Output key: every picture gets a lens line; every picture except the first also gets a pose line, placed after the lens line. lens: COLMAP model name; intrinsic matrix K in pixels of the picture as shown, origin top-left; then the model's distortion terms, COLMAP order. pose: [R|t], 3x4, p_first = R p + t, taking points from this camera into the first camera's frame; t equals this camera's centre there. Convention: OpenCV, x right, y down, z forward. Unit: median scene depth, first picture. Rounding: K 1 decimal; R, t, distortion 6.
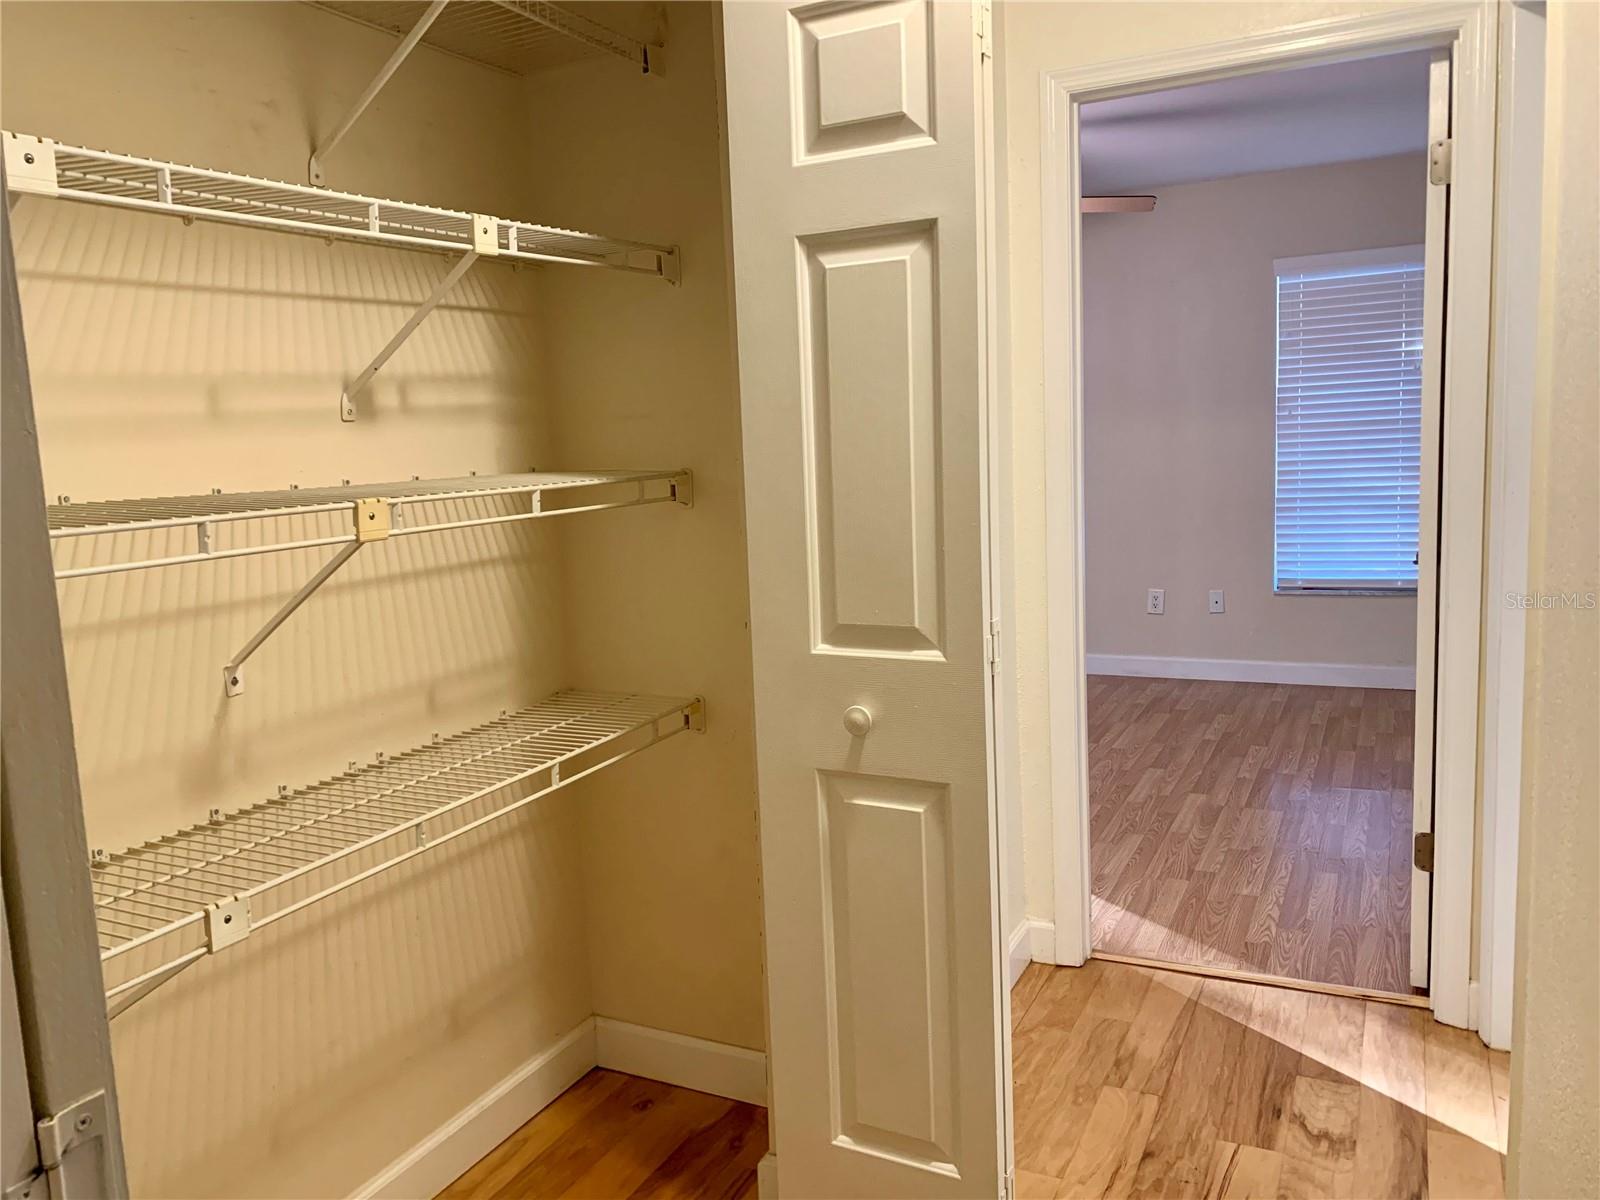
lens RADIAL K [[1229.5, 0, 801.0], [0, 1229.5, 596.6], [0, 0, 1]] dist [0.032101, -0.040080]
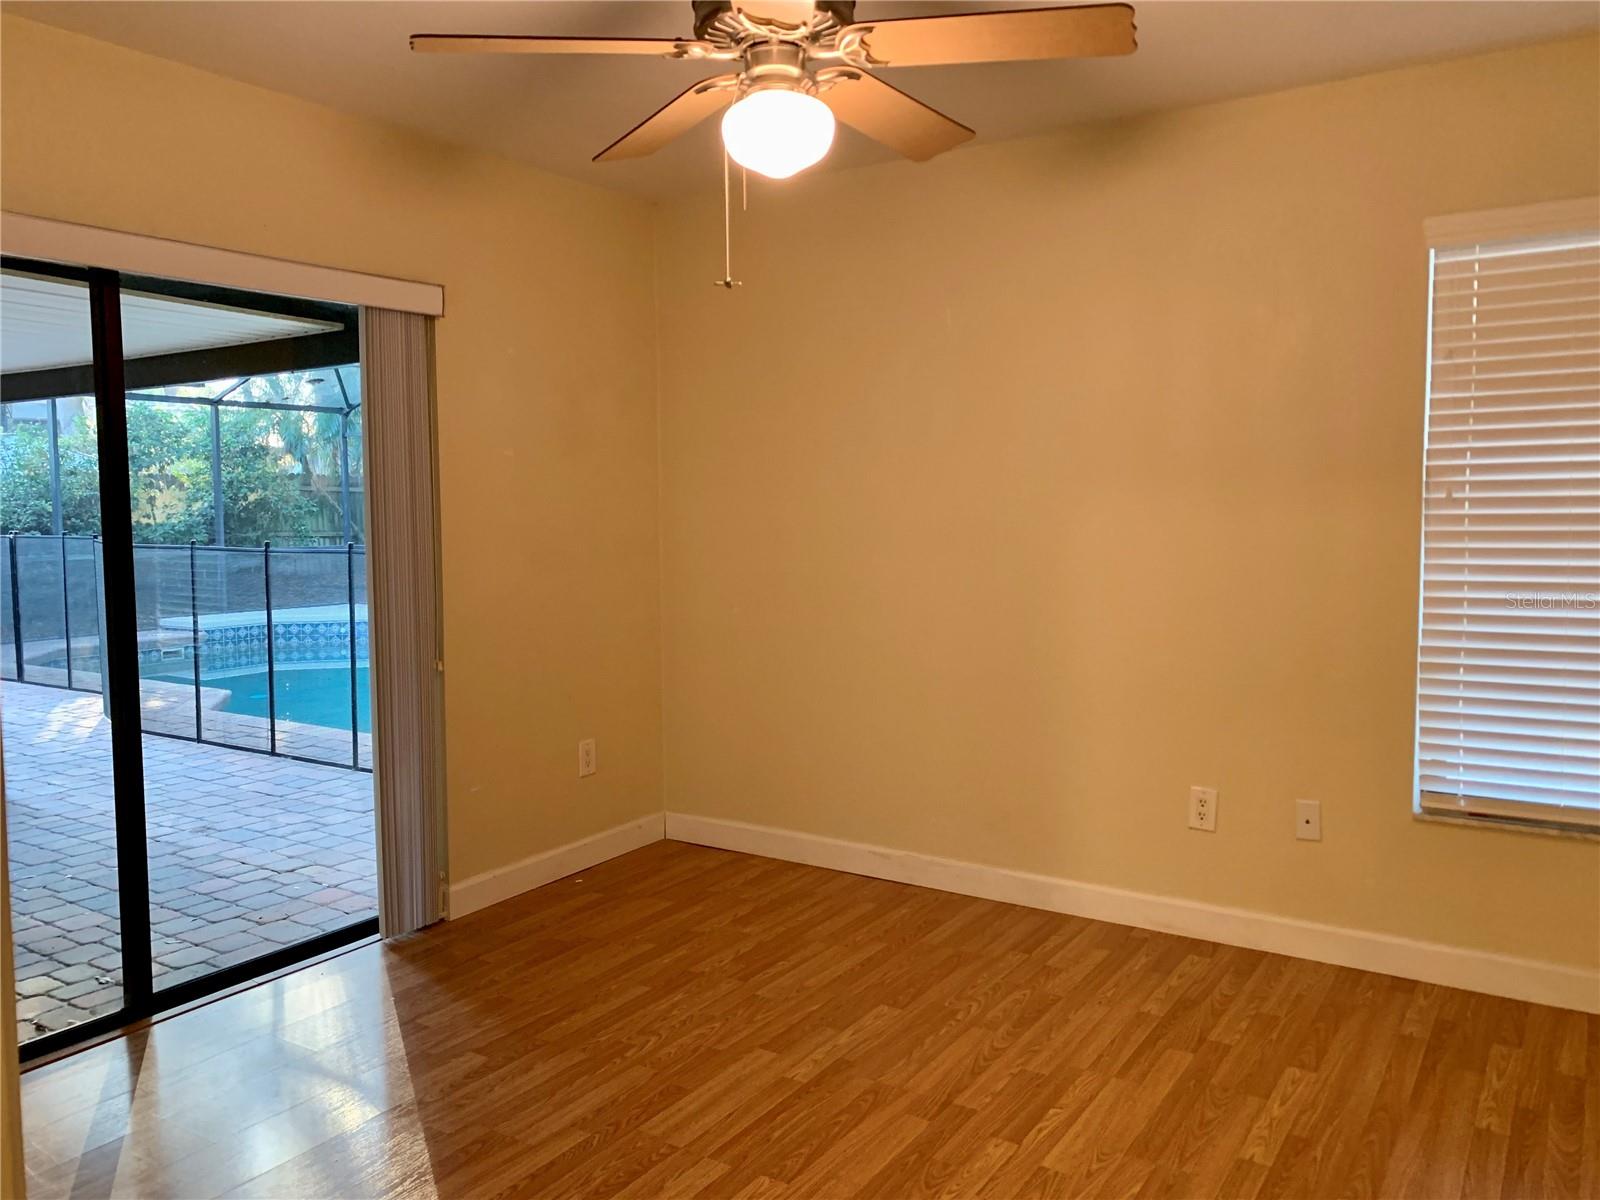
lens RADIAL K [[1229.5, 0, 797.8], [0, 1229.5, 591.4], [0, 0, 1]] dist [0.032101, -0.040080]
pose [[0.991697, 0.043666, -0.120959, 0.176500], [-0.050420, 0.997302, -0.053345, -0.061948], [0.118304, 0.059000, 0.991223, 0.422061]]
